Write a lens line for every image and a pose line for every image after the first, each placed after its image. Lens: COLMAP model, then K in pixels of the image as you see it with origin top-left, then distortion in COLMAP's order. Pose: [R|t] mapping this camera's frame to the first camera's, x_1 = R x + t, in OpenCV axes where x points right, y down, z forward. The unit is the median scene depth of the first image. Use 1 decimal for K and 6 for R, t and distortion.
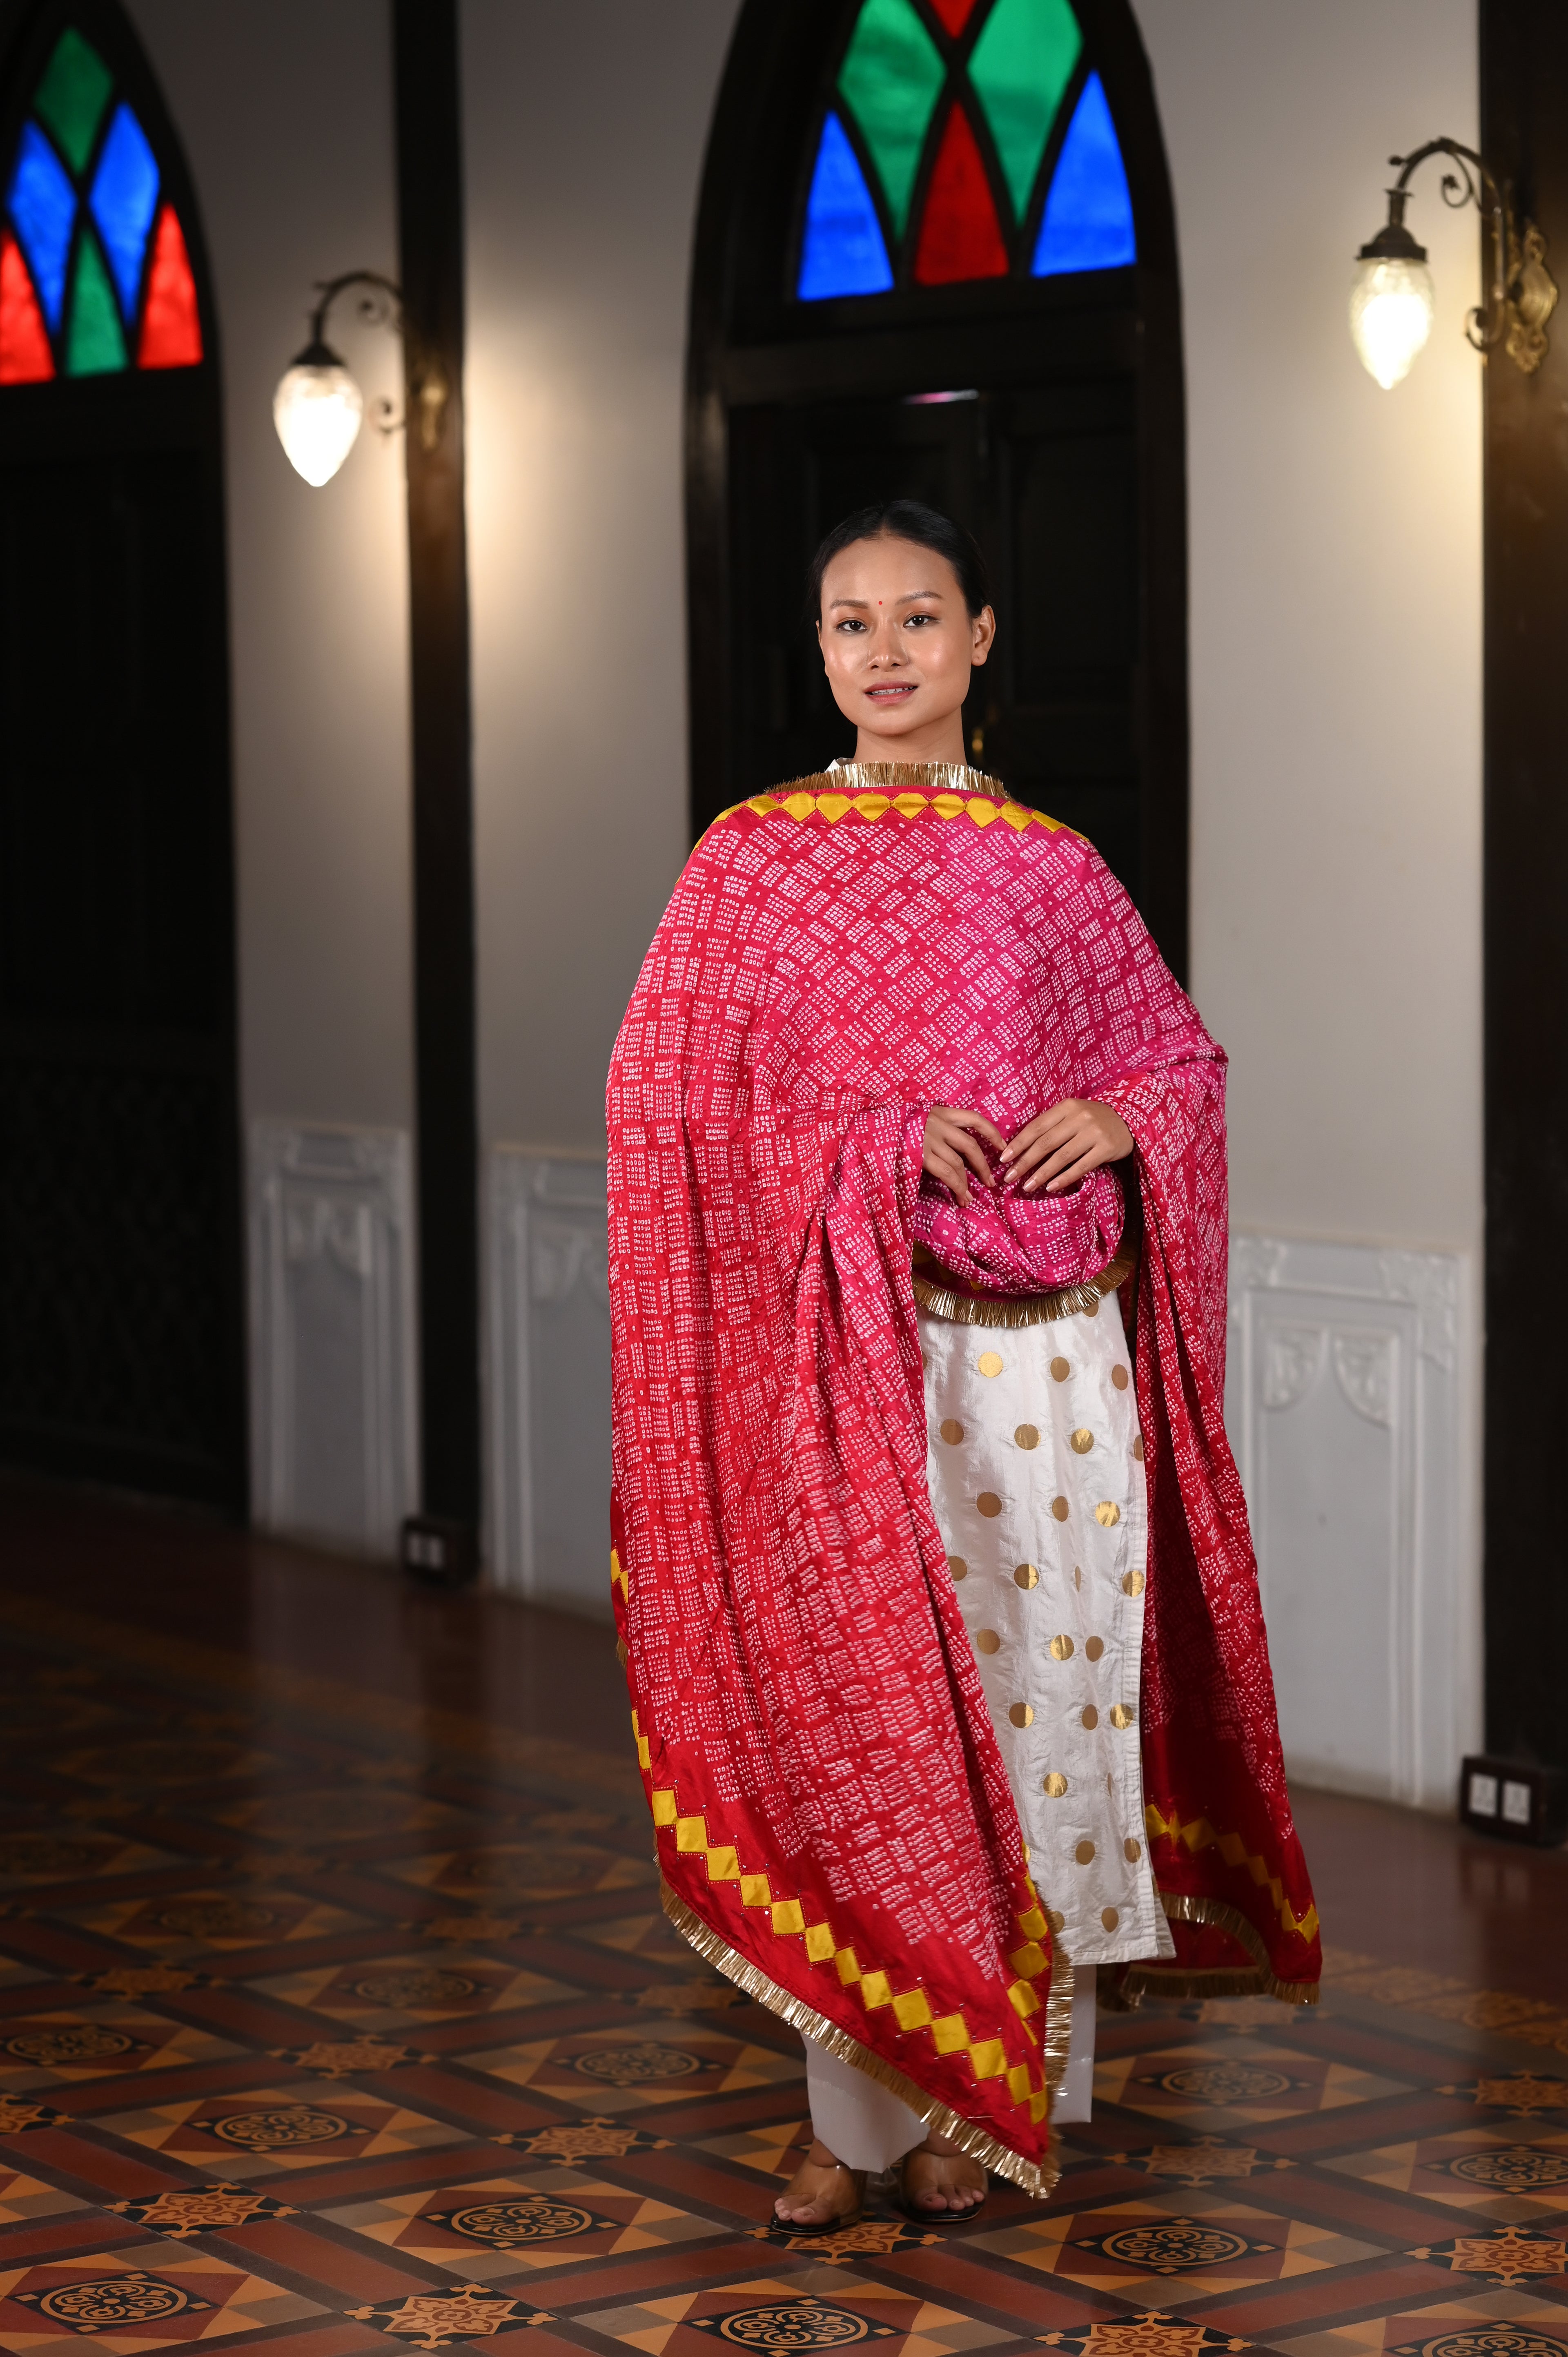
lens RADIAL K [[5693.8, 0, 784.0], [0, 5693.8, 1178.5], [0, 0, 1]] dist [-0.007592, 0.280567]
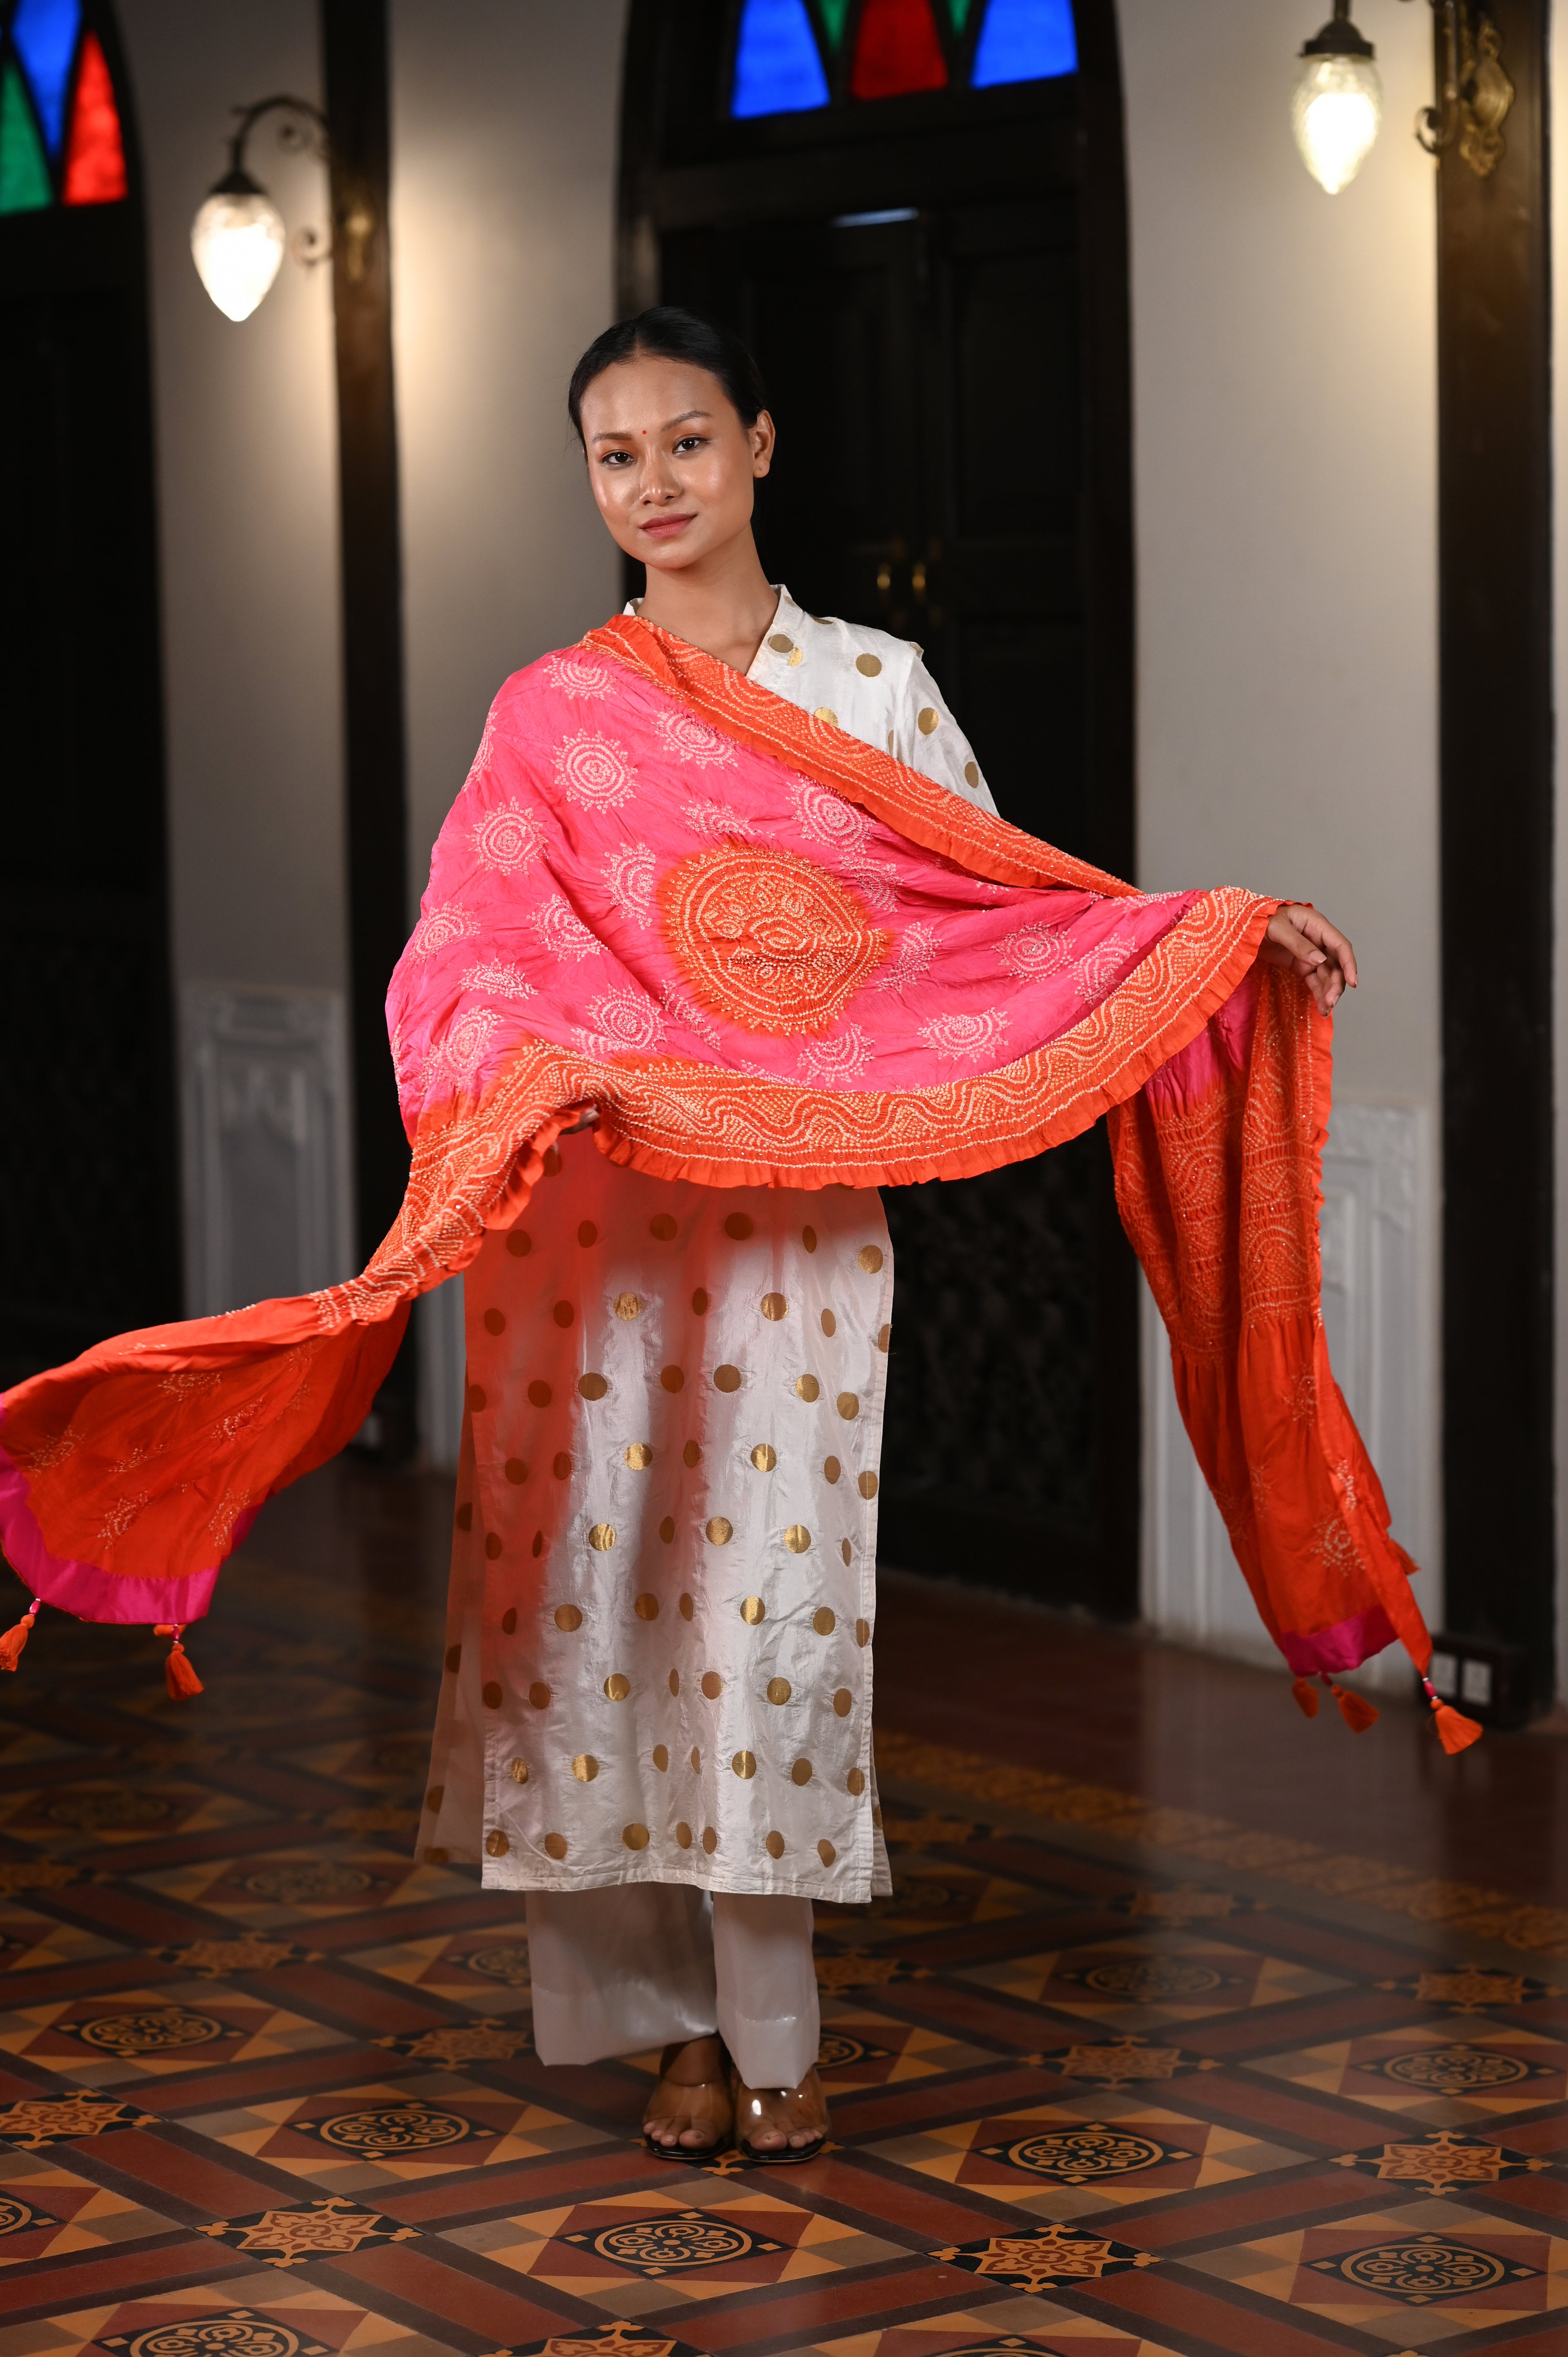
lens RADIAL K [[5693.8, 0, 784.0], [0, 5693.8, 1178.5], [0, 0, 1]] dist [-0.007592, 0.280567]
pose [[0.999966, -0.005280, -0.006407, 0.019736], [0.005402, 0.999800, 0.019279, 0.006351], [0.006304, -0.019313, 0.999794, 0.048874]]
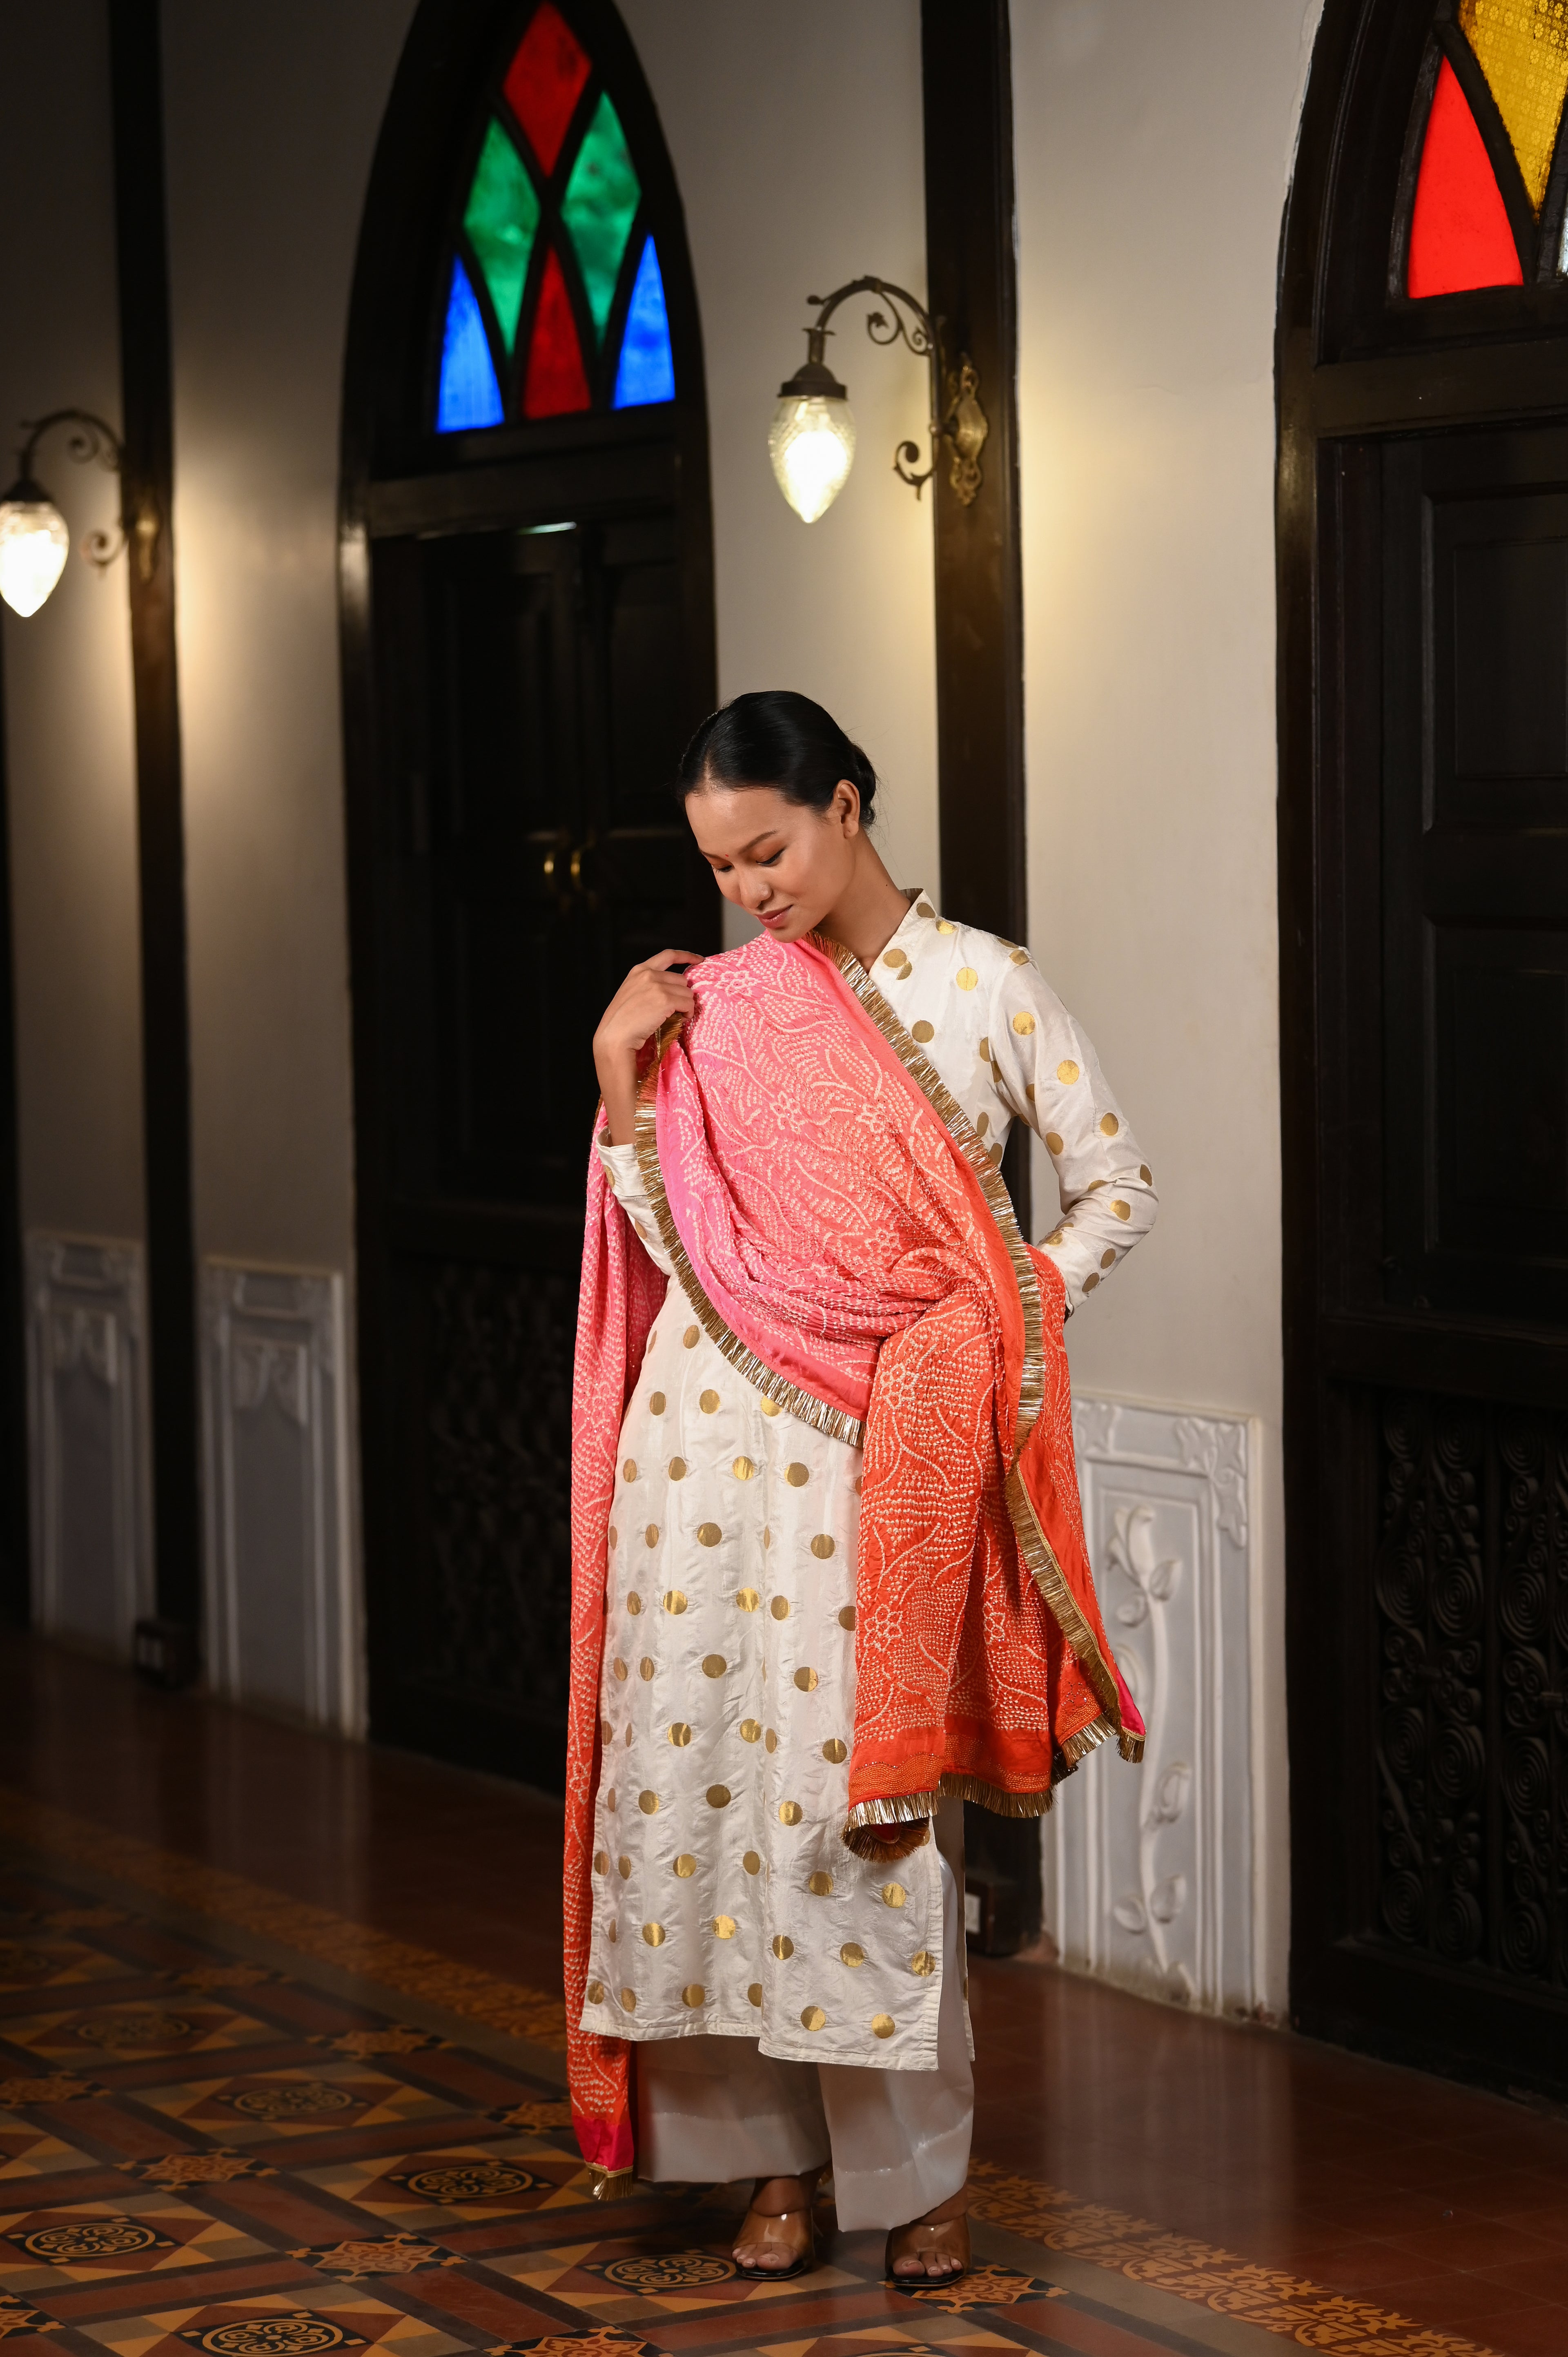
lens RADIAL K [[5693.8, 0, 784.0], [0, 5693.8, 1178.5], [0, 0, 1]] dist [-0.007592, 0.280567]
pose [[0.994926, 0.000655, -0.100611, 0.202854], [-0.002346, 0.999858, -0.016691, -0.004134], [0.100586, 0.016842, 0.994786, -0.013335]]
